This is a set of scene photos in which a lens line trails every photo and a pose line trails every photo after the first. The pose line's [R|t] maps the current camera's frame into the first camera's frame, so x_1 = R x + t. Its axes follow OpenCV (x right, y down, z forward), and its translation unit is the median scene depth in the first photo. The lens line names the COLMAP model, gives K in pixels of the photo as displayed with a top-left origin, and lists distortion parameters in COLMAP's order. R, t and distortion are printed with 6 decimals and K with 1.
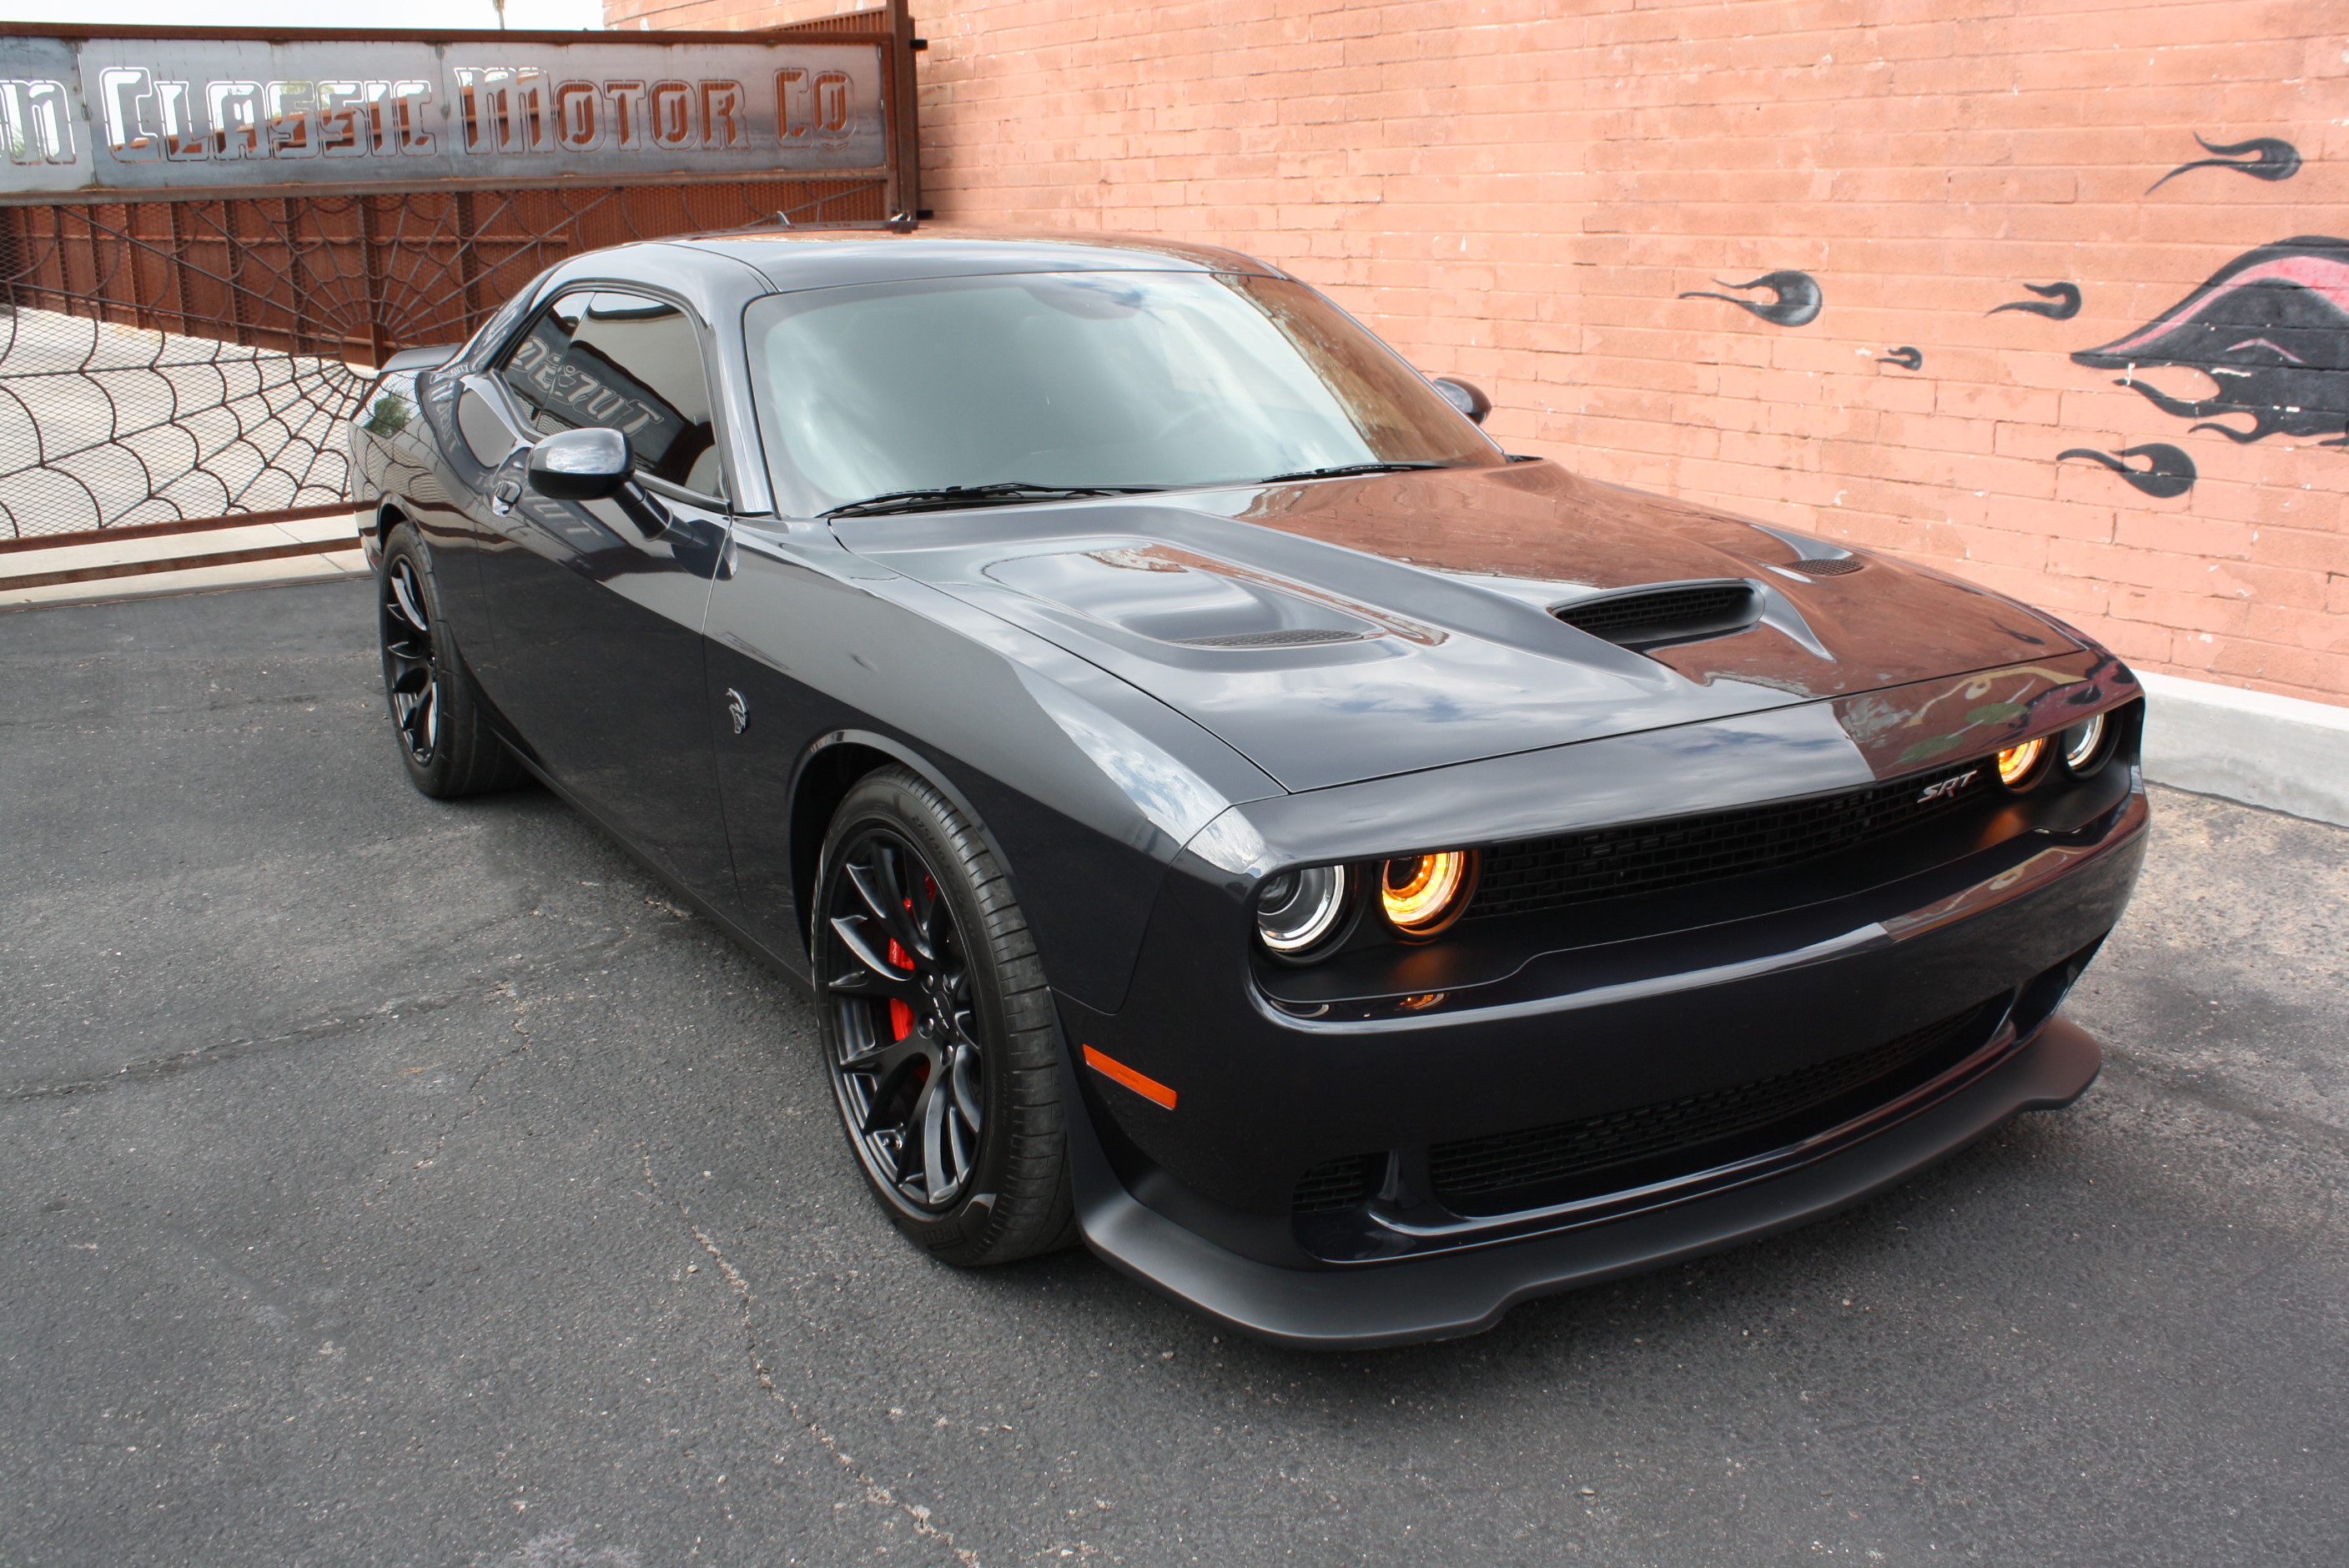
lens RADIAL K [[2130.5, 0, 1203.8], [0, 2130.5, 771.4], [0, 0, 1]] dist [-0.156555, 0.153029]
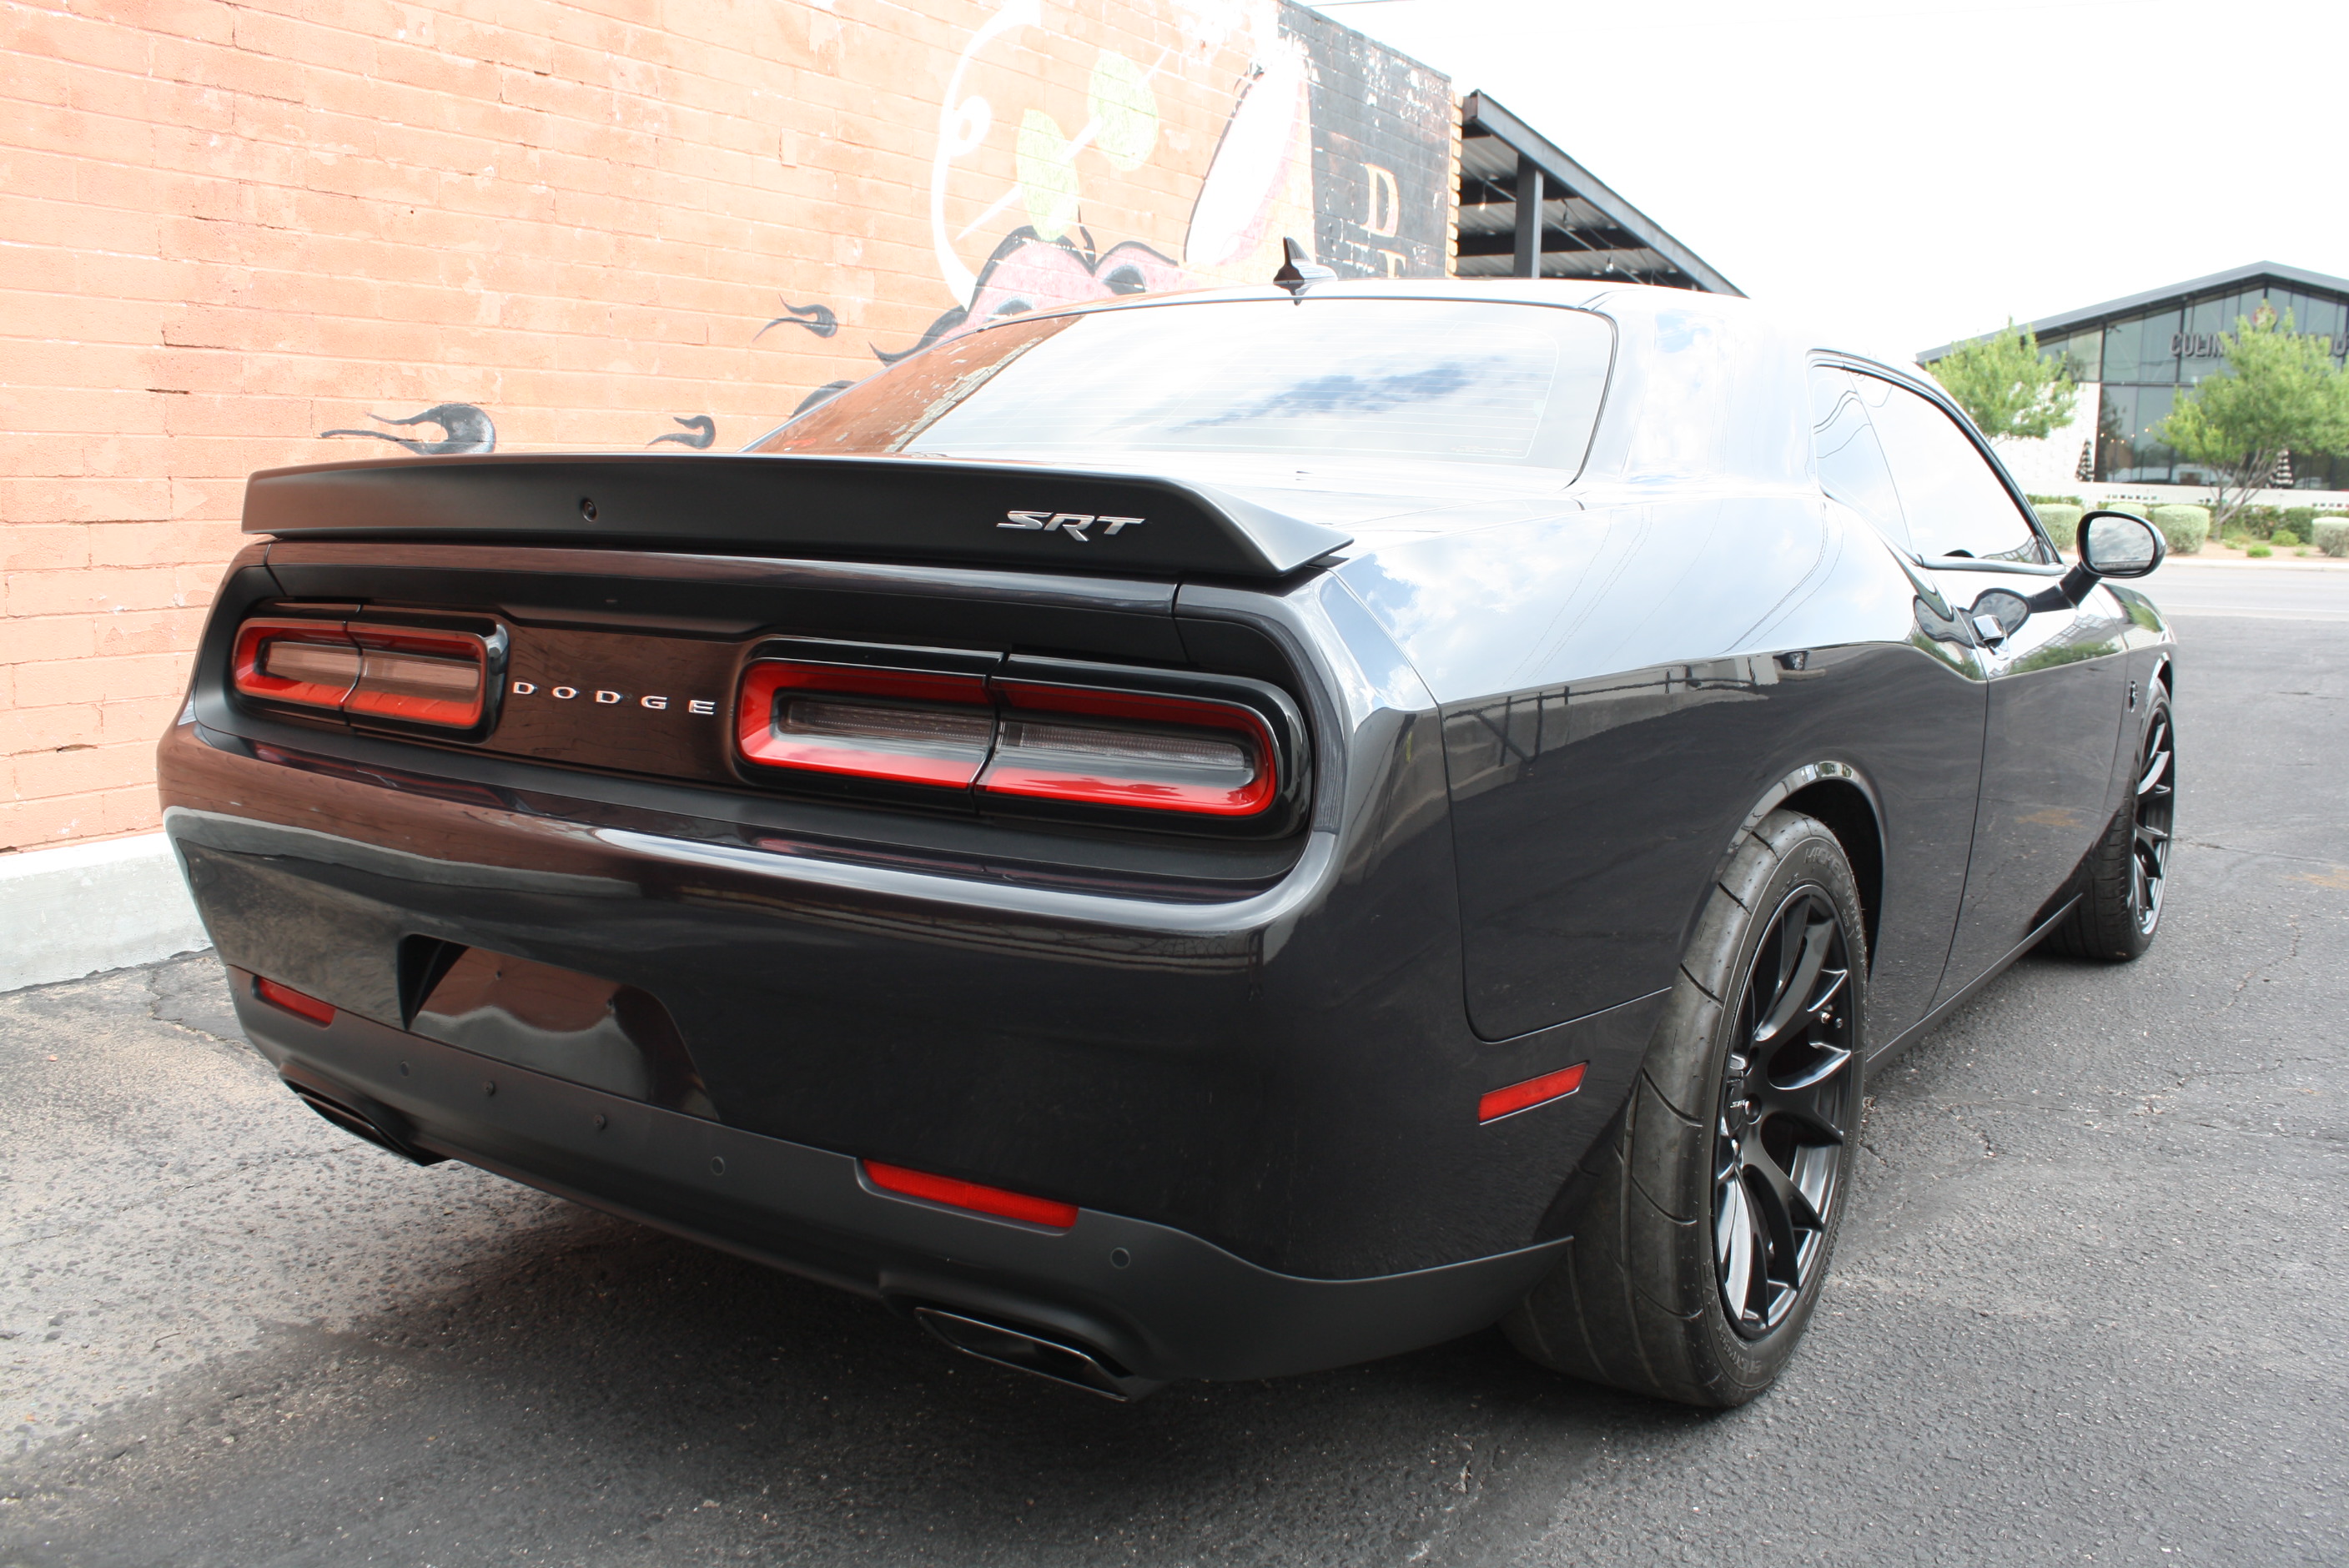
lens RADIAL K [[2028.5, 0, 1217.9], [0, 2028.5, 758.5], [0, 0, 1]] dist [-0.162828, 0.151923]
pose [[-0.397480, -0.126228, 0.908887, -0.603603], [0.217414, 0.949334, 0.226926, -0.213794], [-0.891482, 0.287803, -0.349898, 1.032088]]
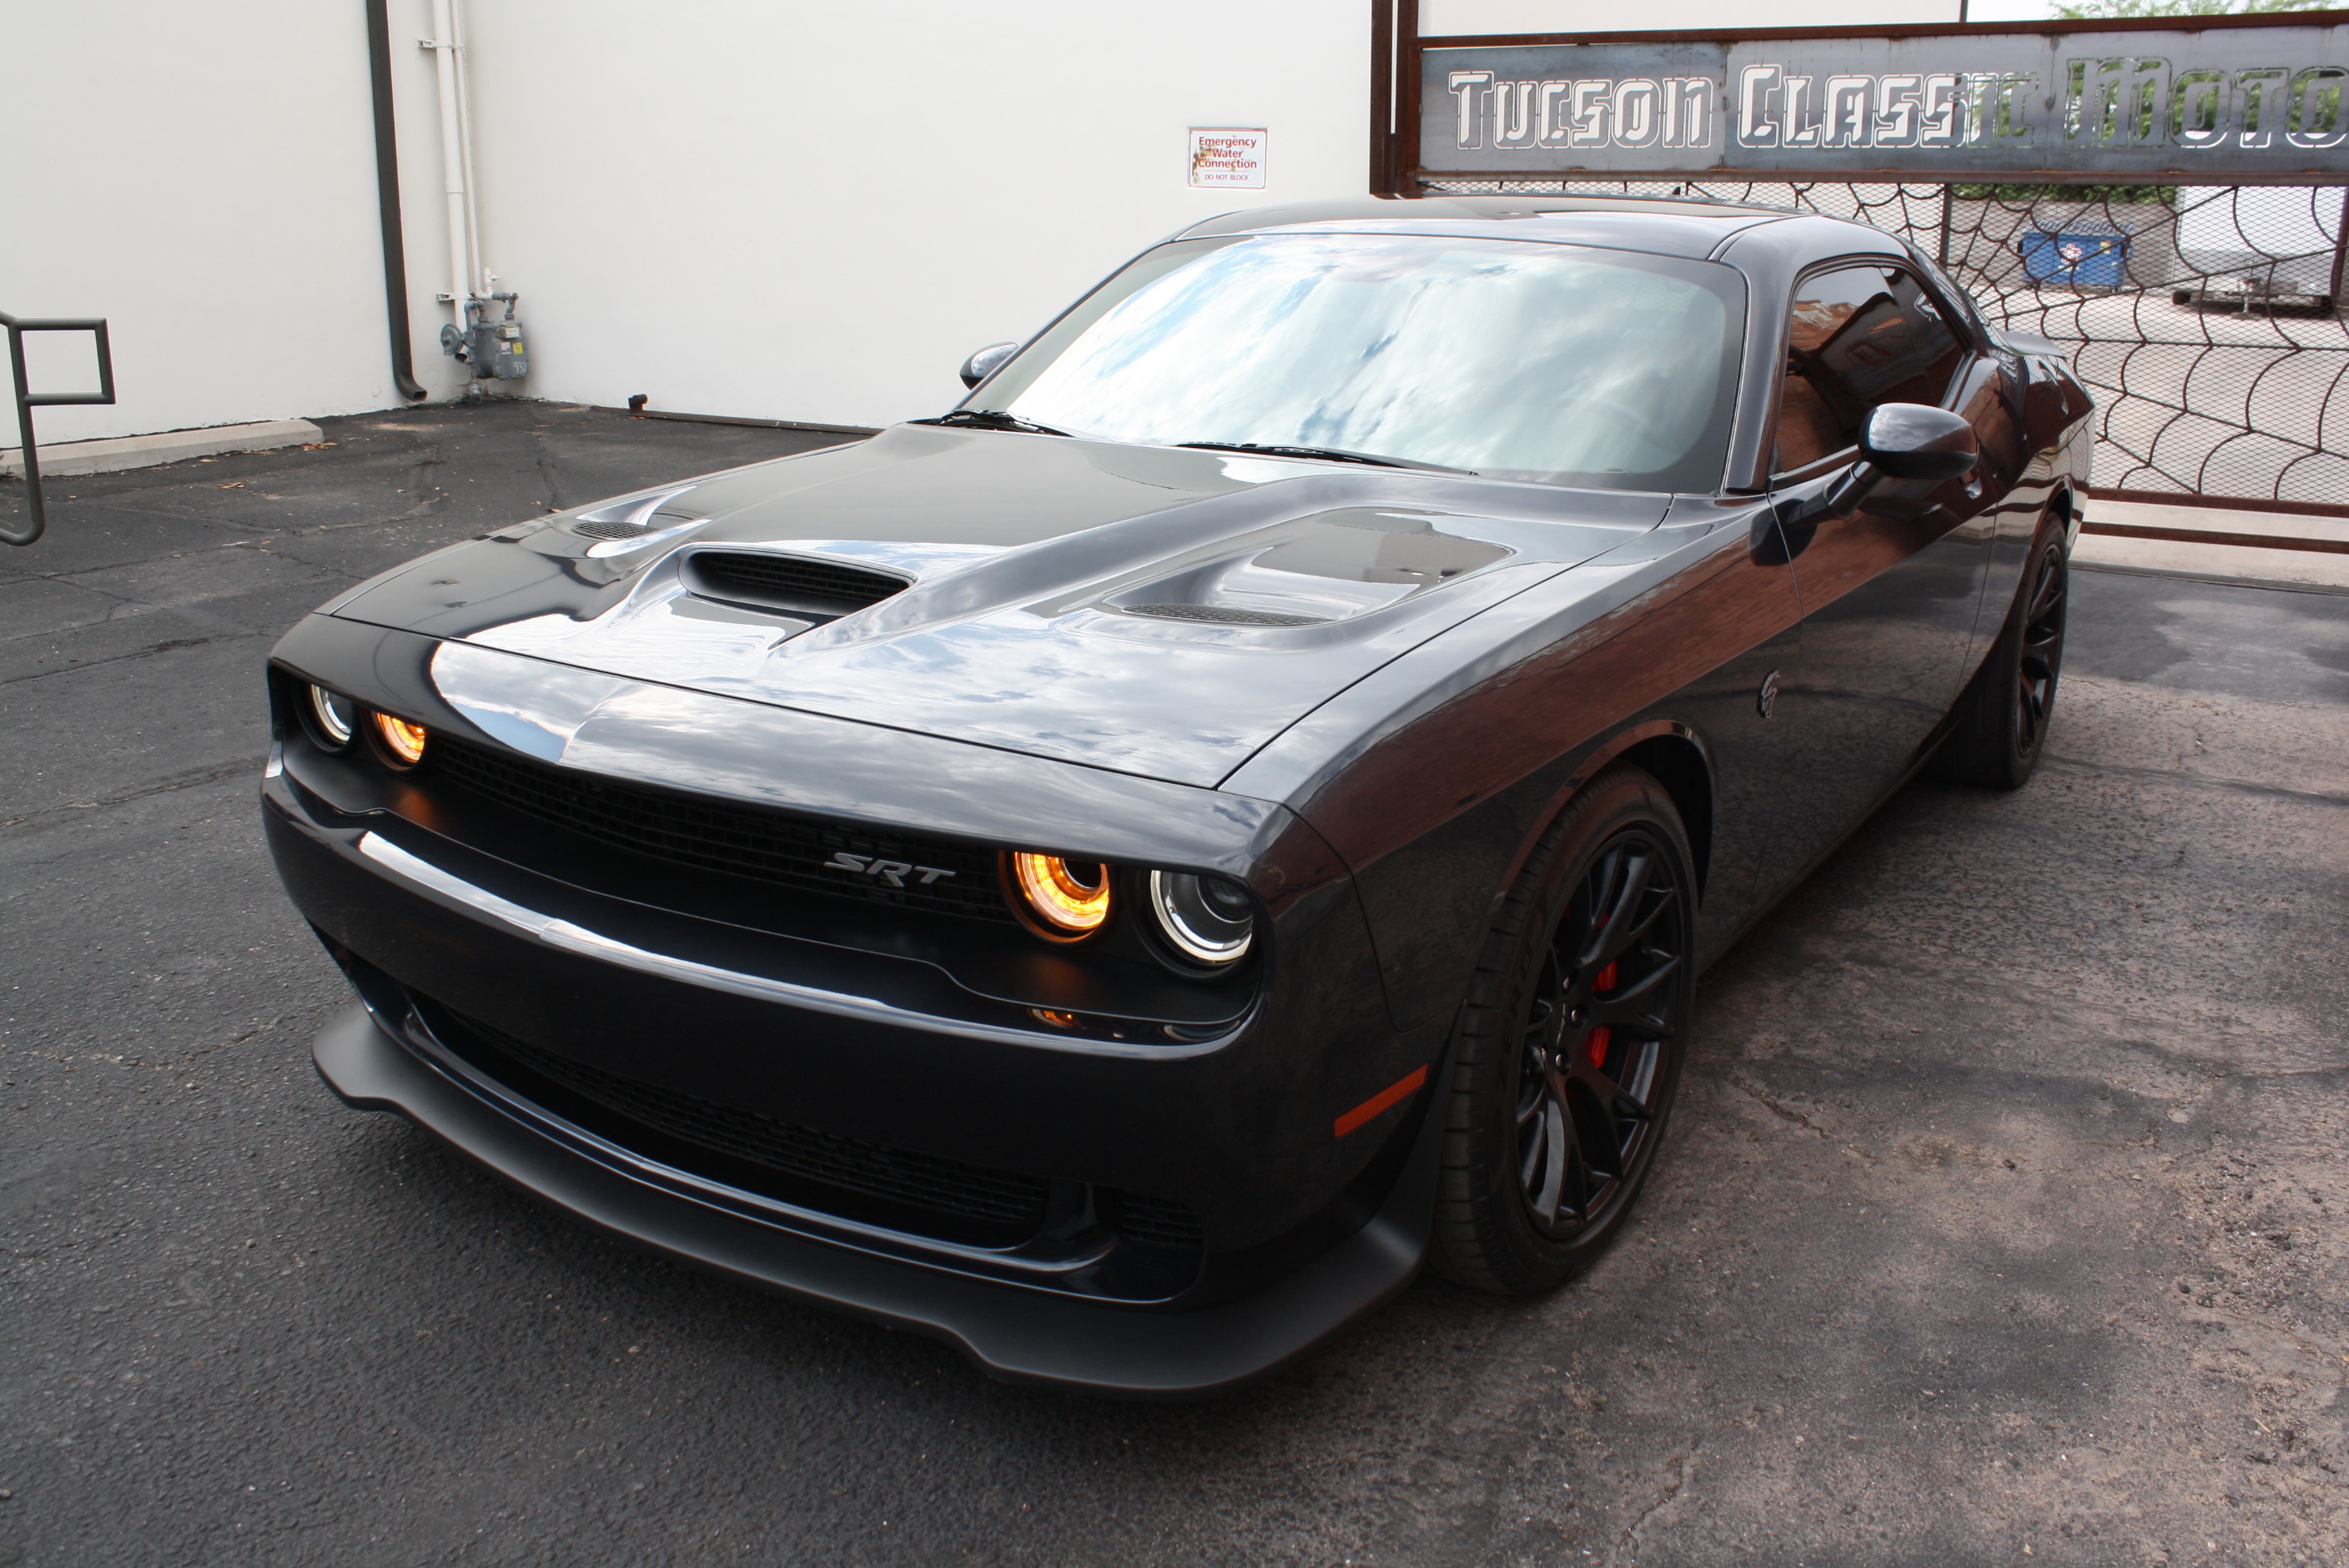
lens RADIAL K [[2028.5, 0, 1217.9], [0, 2028.5, 758.5], [0, 0, 1]] dist [-0.162828, 0.151923]
pose [[0.410615, 0.251422, -0.876460, 0.486911], [-0.251567, 0.955162, 0.156142, -0.083410], [0.876419, 0.156374, 0.455453, 0.349795]]
